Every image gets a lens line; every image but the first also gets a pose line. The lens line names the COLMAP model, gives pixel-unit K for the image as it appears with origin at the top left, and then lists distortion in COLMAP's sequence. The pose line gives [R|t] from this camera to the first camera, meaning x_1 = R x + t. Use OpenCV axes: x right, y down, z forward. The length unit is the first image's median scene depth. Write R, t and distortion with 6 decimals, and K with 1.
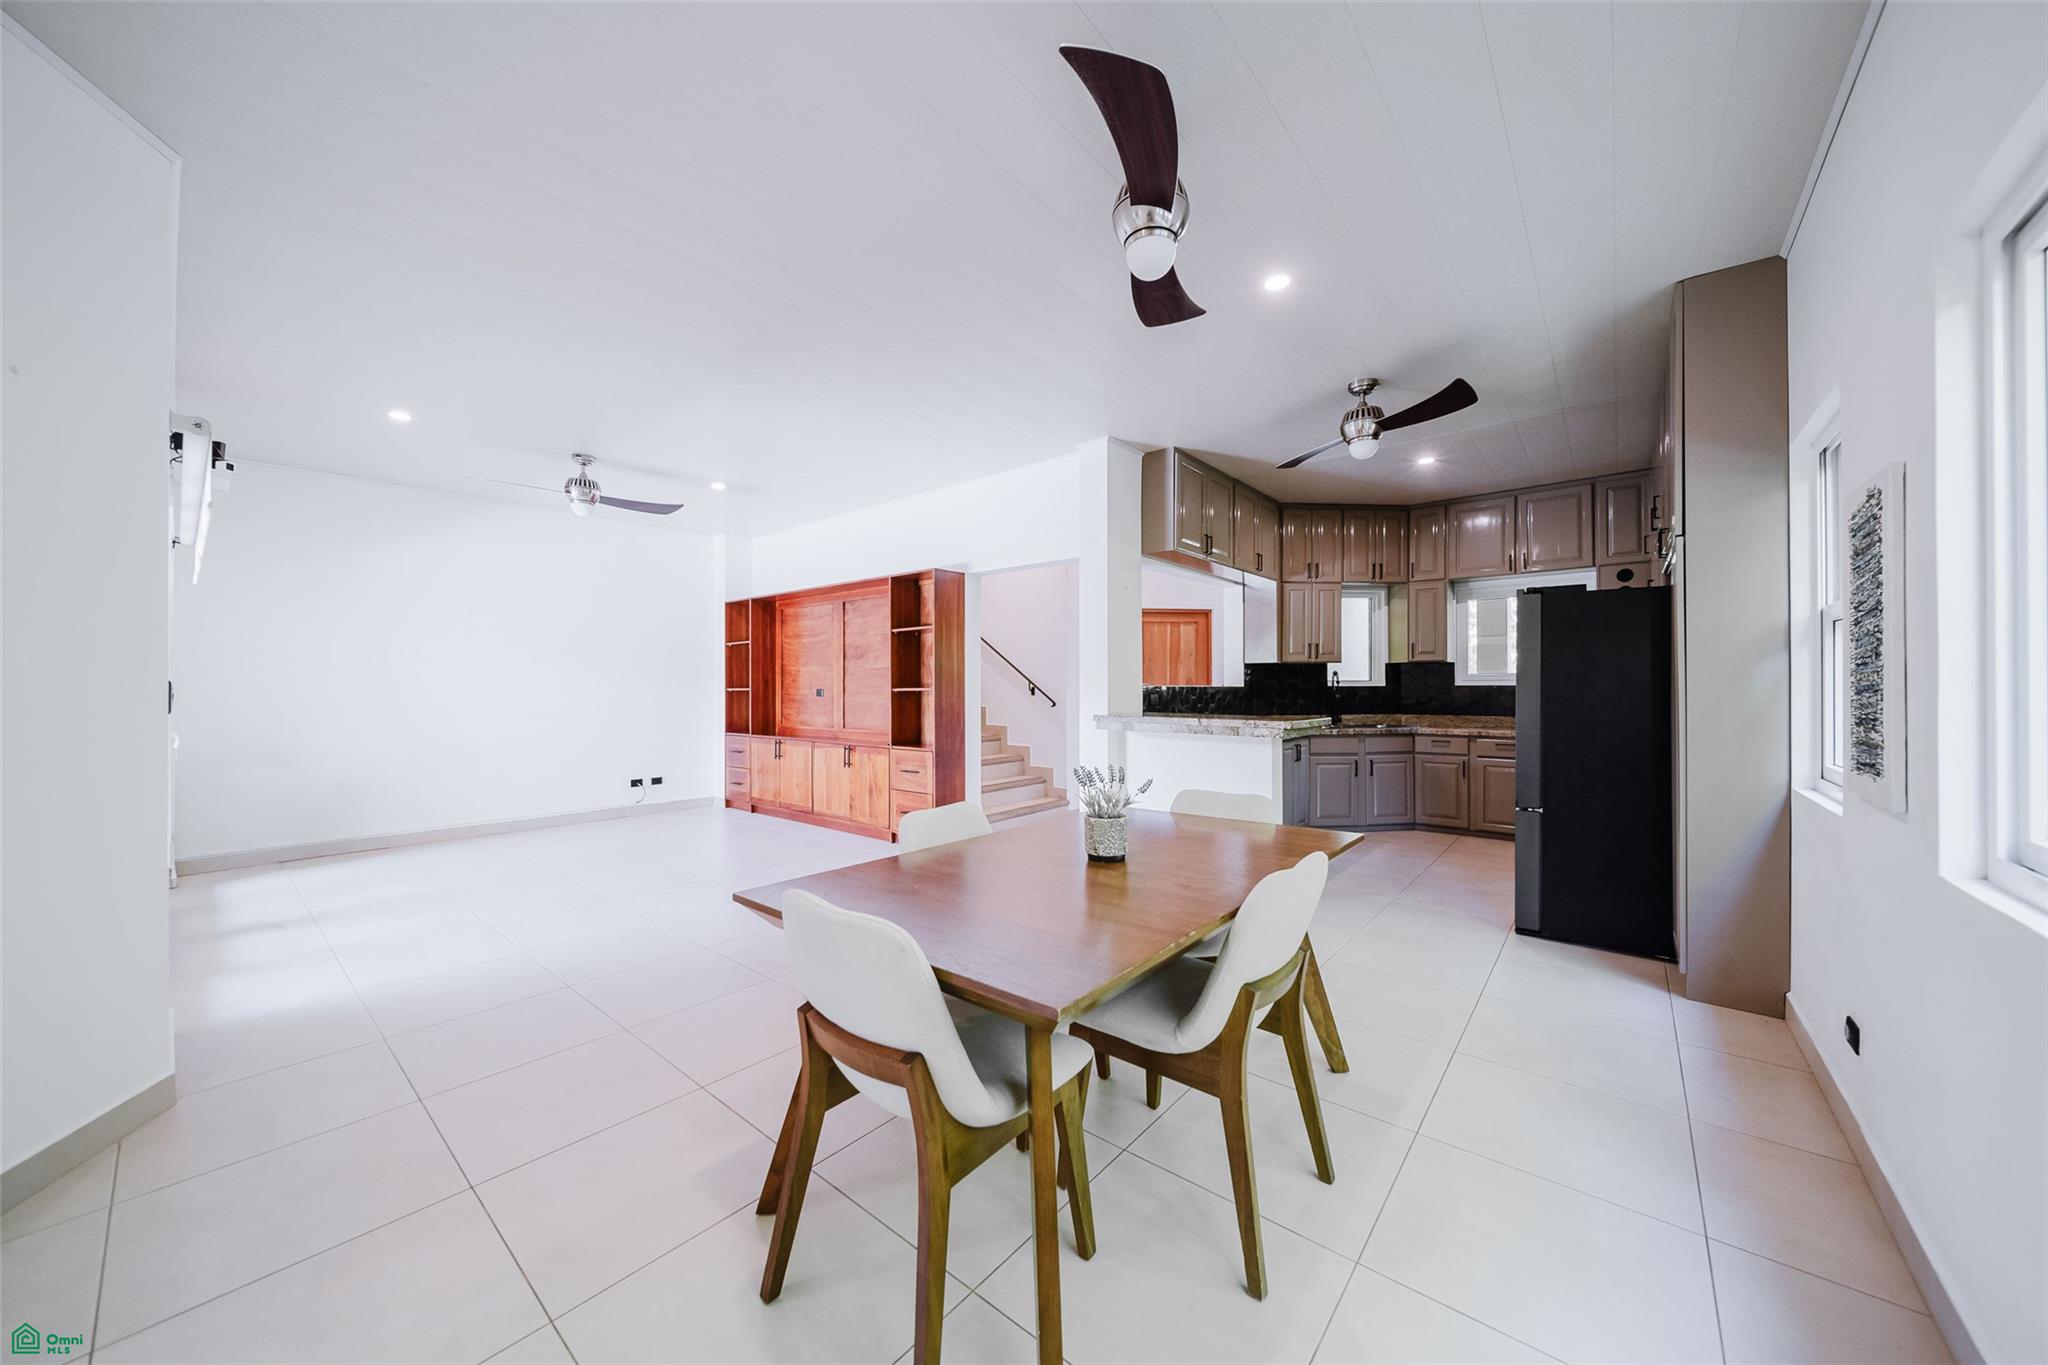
lens RADIAL K [[714.8, 0, 1017.0], [0, 714.8, 679.5], [0, 0, 1]] dist [0.000833, 0.000010]
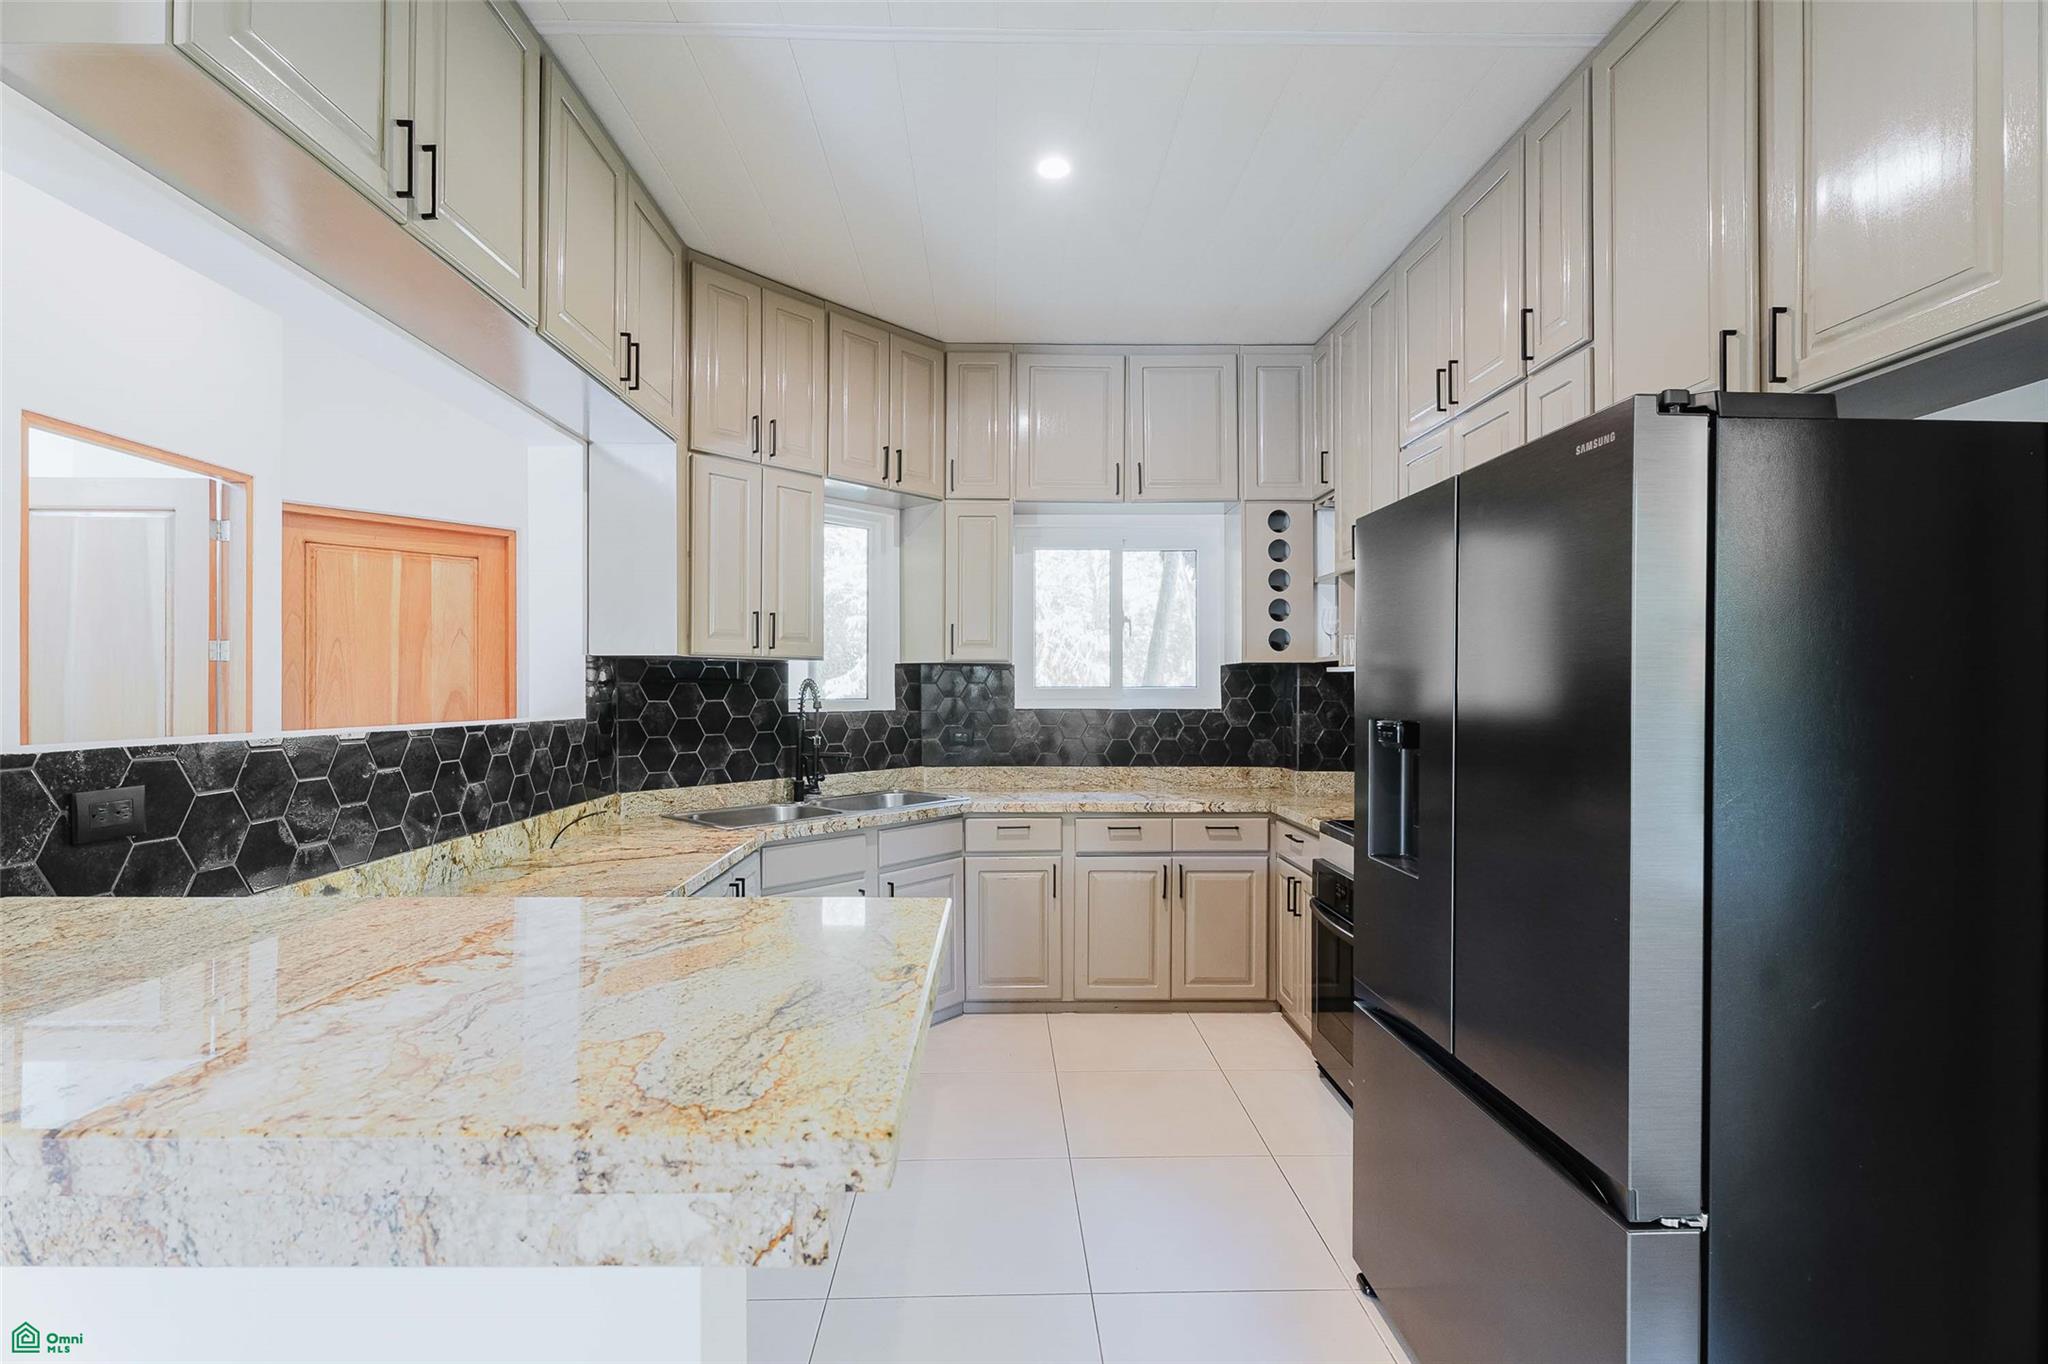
lens RADIAL K [[919.1, 0, 1014.8], [0, 919.1, 685.5], [0, 0, 1]] dist [-0.005088, -0.000063]
pose [[0.748674, 0.005848, 0.662913, 0.169542], [-0.005671, 0.999981, -0.002417, -0.007193], [-0.662914, -0.001949, 0.748693, 0.502324]]
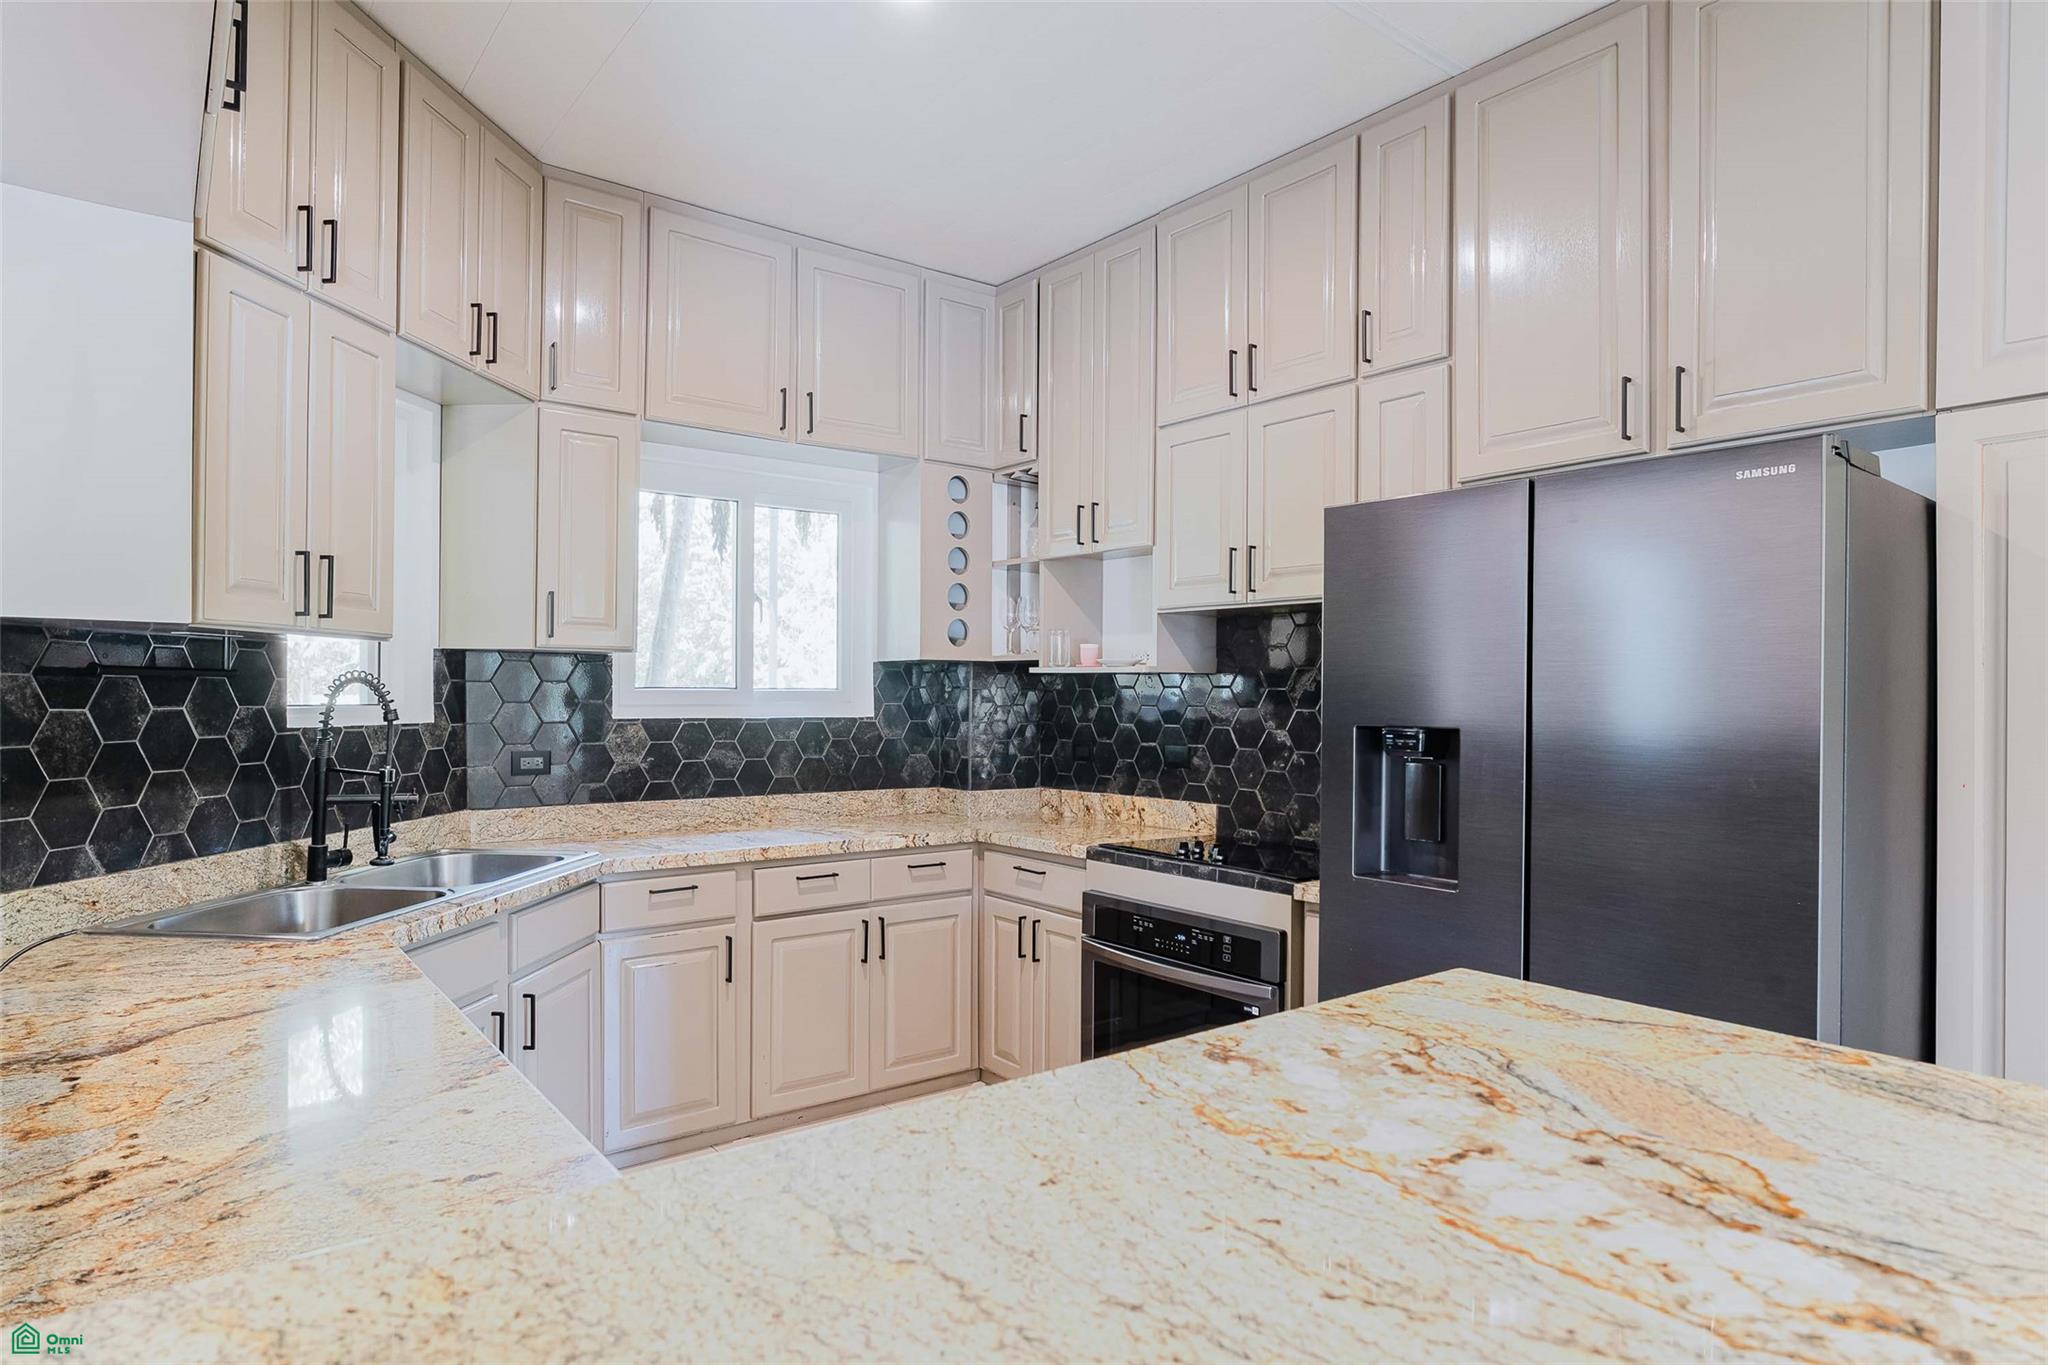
lens RADIAL K [[1142.7, 0, 1024.1], [0, 1142.7, 688.2], [0, 0, 1]] dist [-0.008725, 0.002376]
pose [[0.204653, 0.009213, 0.978791, 0.094926], [-0.011729, 0.999907, -0.006959, -0.005677], [-0.978764, -0.010056, 0.204742, 0.686025]]
